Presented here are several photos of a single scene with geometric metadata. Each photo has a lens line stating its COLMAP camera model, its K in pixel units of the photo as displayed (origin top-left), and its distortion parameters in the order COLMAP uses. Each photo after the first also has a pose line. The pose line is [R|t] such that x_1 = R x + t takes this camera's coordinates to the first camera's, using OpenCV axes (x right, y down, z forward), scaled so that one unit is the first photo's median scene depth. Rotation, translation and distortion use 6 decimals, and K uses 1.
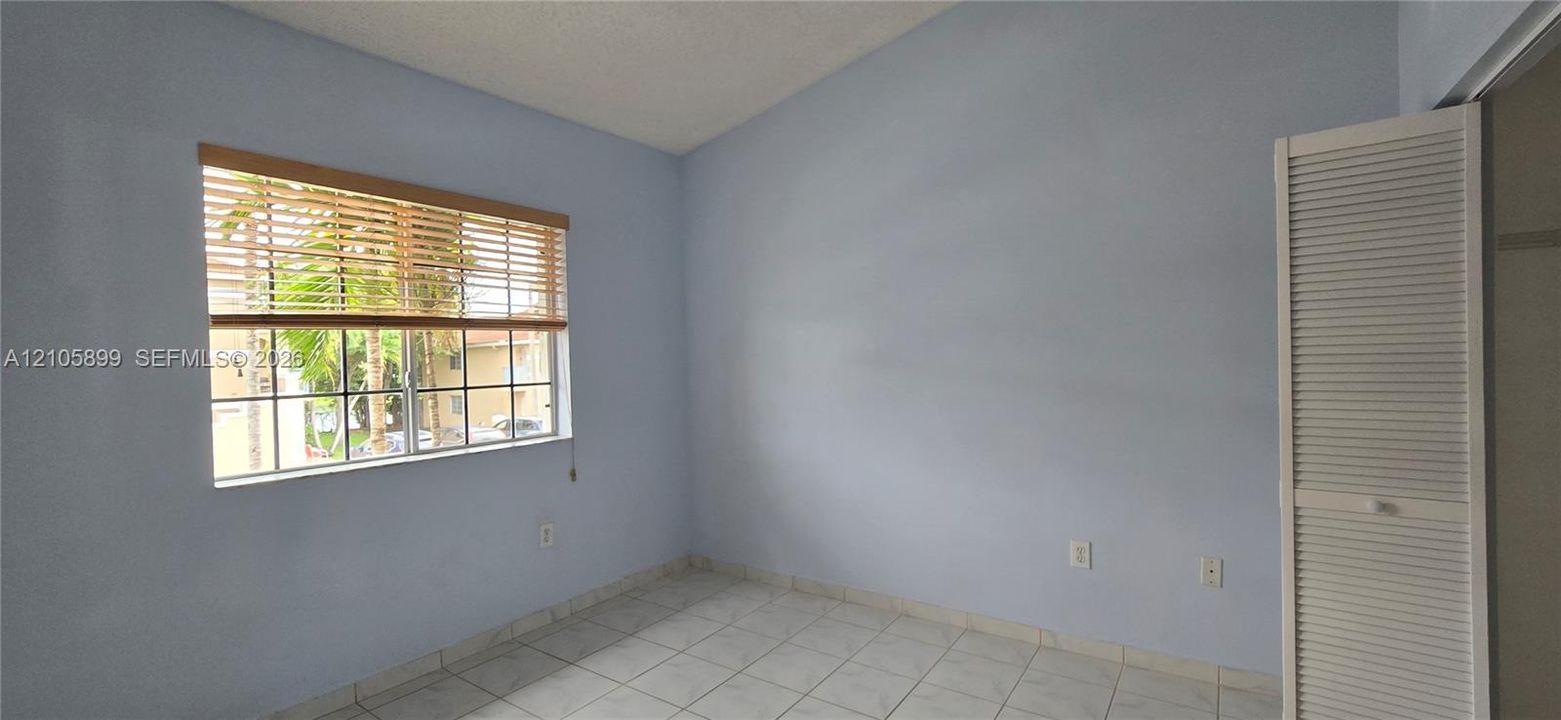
lens RADIAL K [[642.3, 0, 785.9], [0, 642.3, 355.9], [0, 0, 1]] dist [-0.001548, -0.000235]
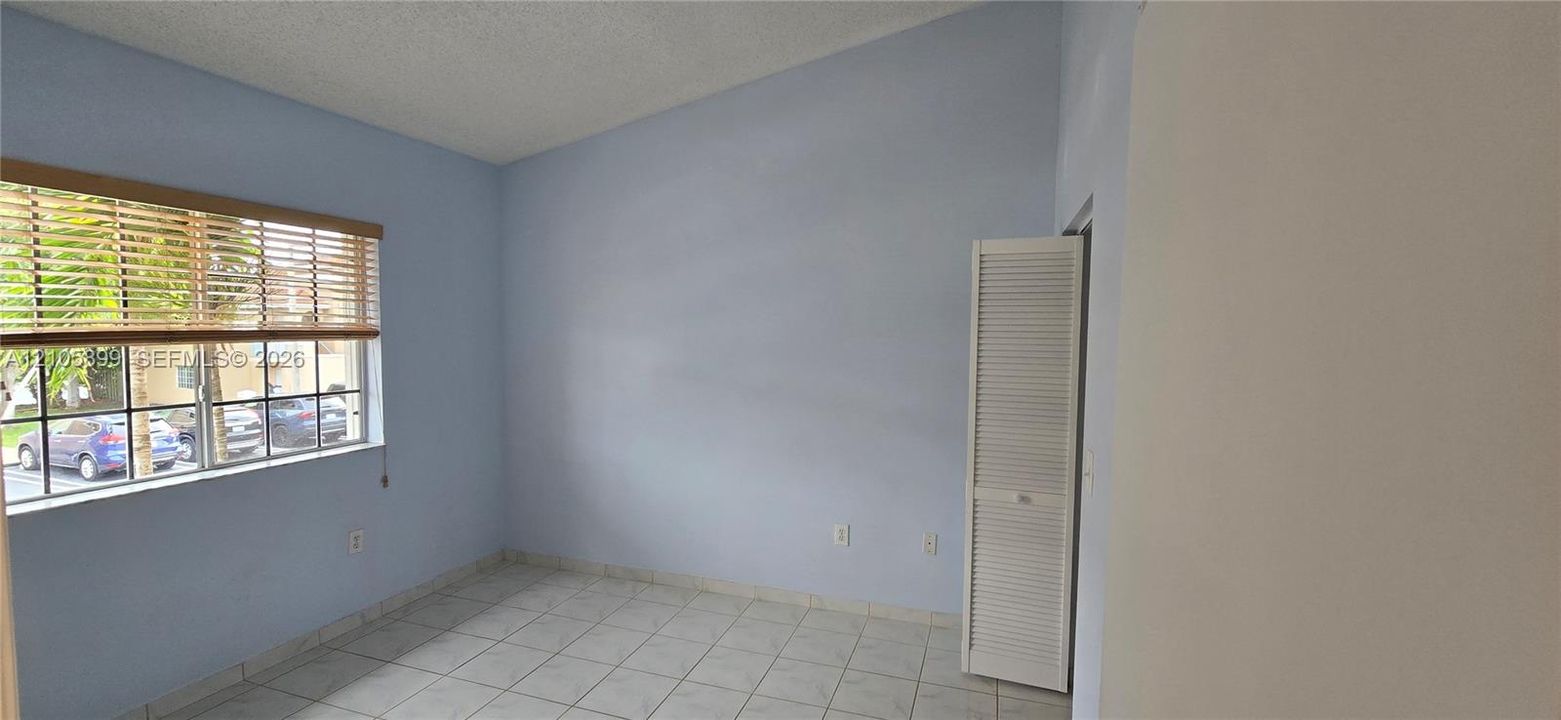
lens RADIAL K [[642.3, 0, 779.7], [0, 642.3, 362.8], [0, 0, 1]] dist [-0.001548, -0.000235]
pose [[0.961518, 0.019369, 0.274058, -0.014495], [-0.032610, 0.998506, 0.043840, -0.081208], [-0.272799, -0.051090, 0.960714, -0.168128]]
